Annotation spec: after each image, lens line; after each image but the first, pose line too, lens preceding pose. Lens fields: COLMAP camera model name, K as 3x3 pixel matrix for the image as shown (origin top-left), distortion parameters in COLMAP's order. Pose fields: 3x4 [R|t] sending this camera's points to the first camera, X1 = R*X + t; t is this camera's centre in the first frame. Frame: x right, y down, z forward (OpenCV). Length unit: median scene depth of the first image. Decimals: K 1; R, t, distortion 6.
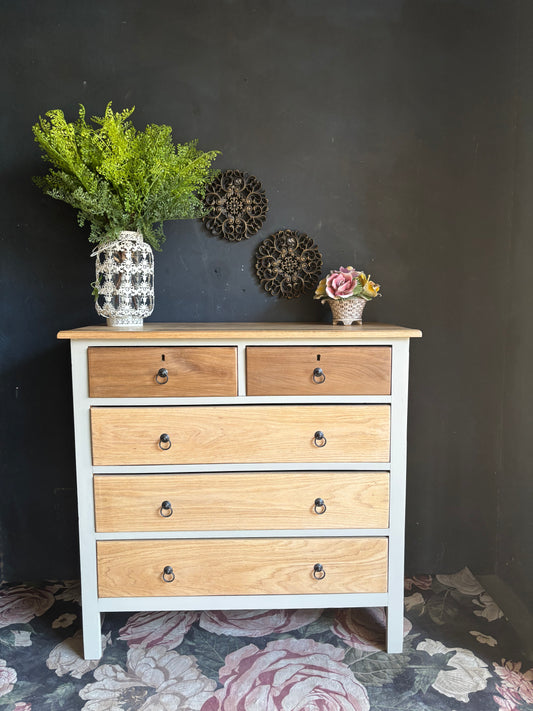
lens RADIAL K [[530.6, 0, 274.4], [0, 530.6, 354.4], [0, 0, 1]] dist [0.039812, -0.056627]
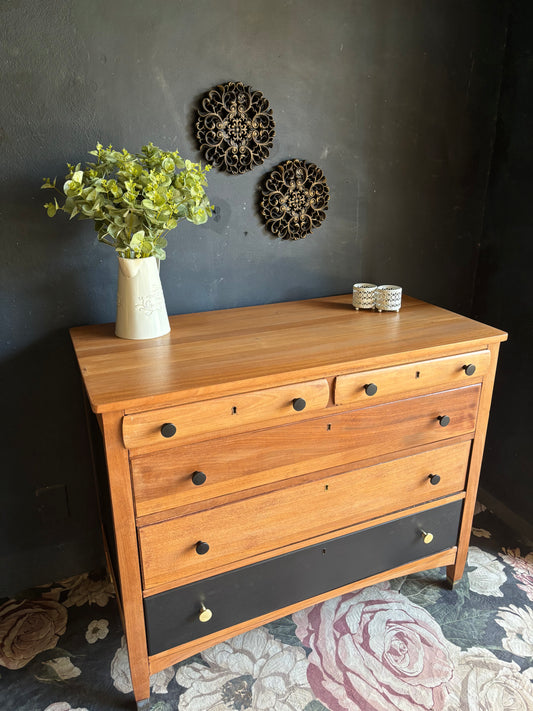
lens RADIAL K [[530.6, 0, 267.6], [0, 530.6, 347.3], [0, 0, 1]] dist [0.039812, -0.056627]
pose [[0.925294, -0.131077, 0.355879, -0.418643], [0.043074, 0.968624, 0.244769, -0.177524], [-0.376796, -0.211154, 0.901908, 0.207065]]
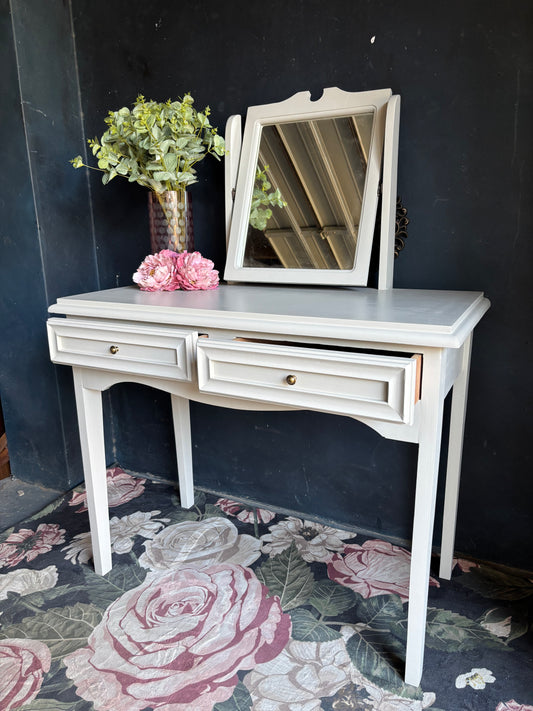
lens RADIAL K [[530.6, 0, 267.7], [0, 530.6, 345.7], [0, 0, 1]] dist [0.039812, -0.056627]
pose [[-0.863317, -0.102299, 0.494185, -0.418132], [0.069894, 0.945565, 0.317838, -0.053904], [-0.499799, 0.308935, -0.809172, 1.317236]]
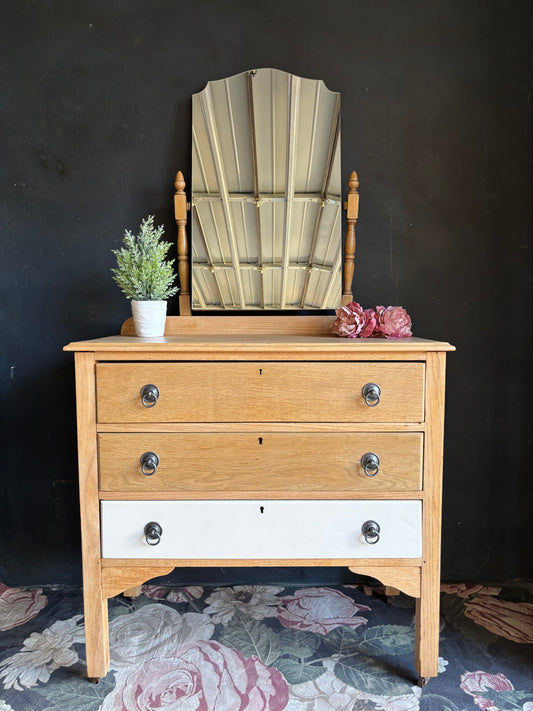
lens RADIAL K [[530.6, 0, 259.0], [0, 530.6, 350.5], [0, 0, 1]] dist [0.039812, -0.056627]
pose [[-0.998234, 0.001156, 0.059388, -0.122262], [0.012499, 0.981512, 0.190992, -0.087290], [-0.058069, 0.191397, -0.979794, 1.530474]]
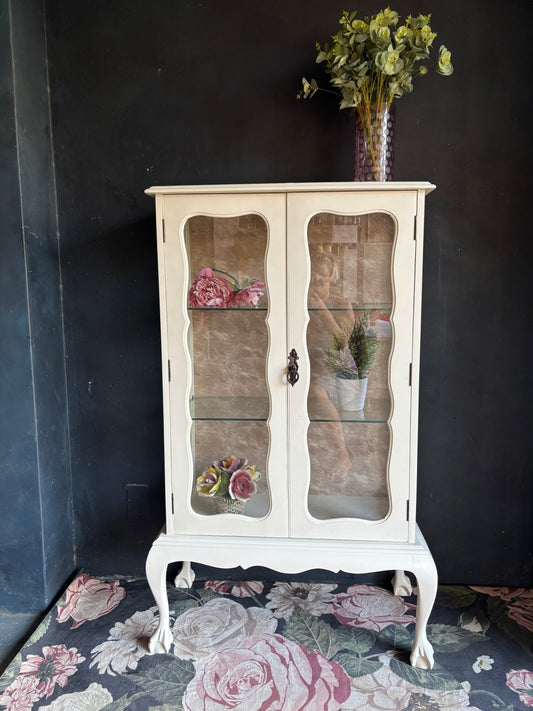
lens RADIAL K [[530.6, 0, 256.6], [0, 530.6, 347.0], [0, 0, 1]] dist [0.039812, -0.056627]
pose [[-0.993534, -0.000340, 0.113531, -0.063846], [0.025264, 0.974259, 0.224013, -0.189376], [-0.110684, 0.225433, -0.967951, 1.600680]]
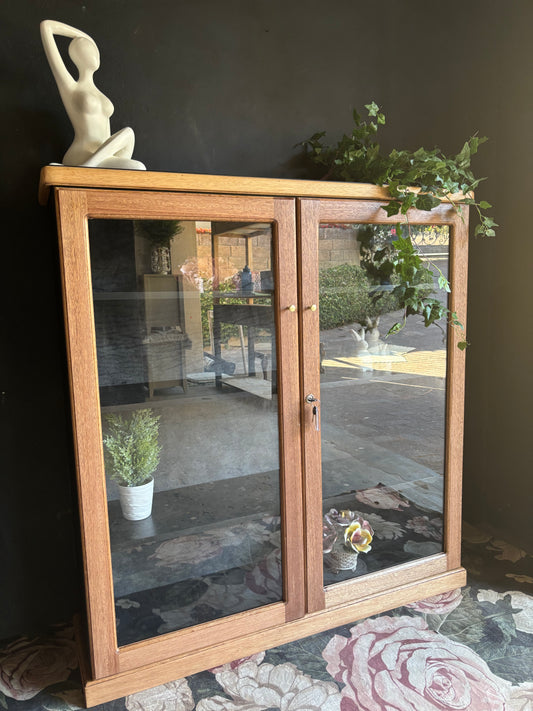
lens RADIAL K [[530.6, 0, 267.0], [0, 530.6, 350.3], [0, 0, 1]] dist [0.039812, -0.056627]
pose [[0.937357, -0.065263, 0.342203, -0.455170], [0.062218, 0.997865, 0.019879, 0.012483], [-0.342769, 0.002657, 0.939416, 0.154514]]
